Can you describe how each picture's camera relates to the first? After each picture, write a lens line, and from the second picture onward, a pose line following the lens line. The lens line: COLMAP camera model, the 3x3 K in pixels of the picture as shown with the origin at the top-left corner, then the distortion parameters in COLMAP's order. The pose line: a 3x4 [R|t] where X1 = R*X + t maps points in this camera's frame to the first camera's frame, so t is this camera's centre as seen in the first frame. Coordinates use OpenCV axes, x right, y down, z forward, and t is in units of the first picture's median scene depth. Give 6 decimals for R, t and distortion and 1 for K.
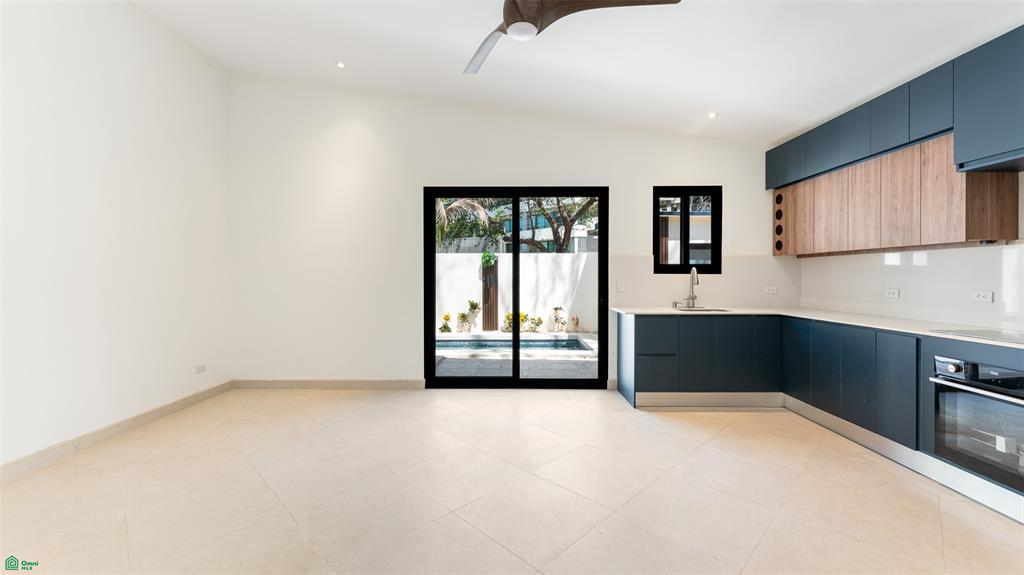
lens RADIAL K [[412.3, 0, 512.0], [0, 412.3, 287.5], [0, 0, 1]] dist [0.000556, 0.000048]
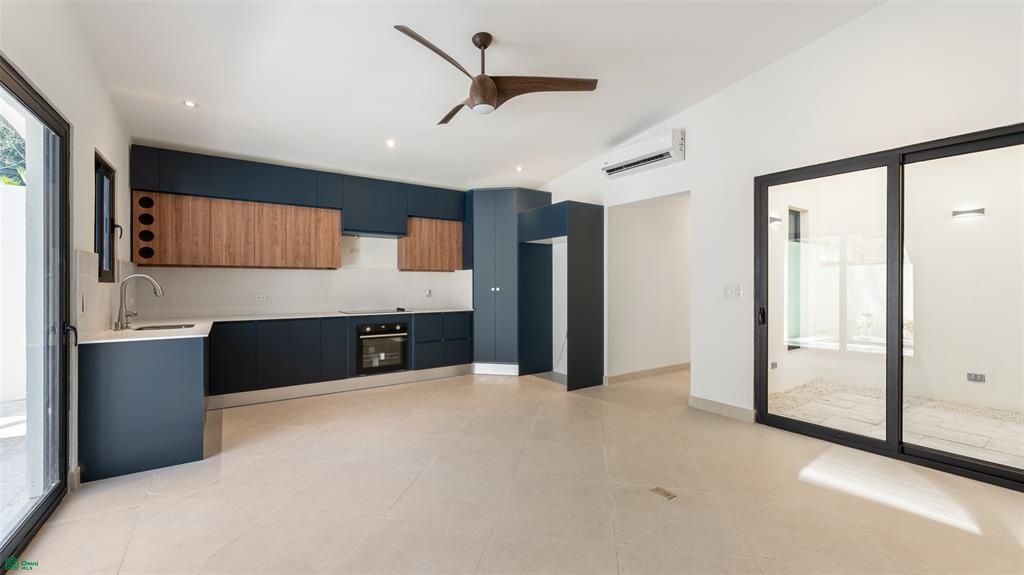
lens RADIAL K [[412.3, 0, 512.0], [0, 412.3, 287.5], [0, 0, 1]] dist [0.000556, 0.000048]
pose [[-0.571808, -0.000512, 0.820387, -0.688498], [0.024863, 0.999530, 0.017953, -0.023097], [-0.820011, 0.030663, -0.571526, 1.022775]]
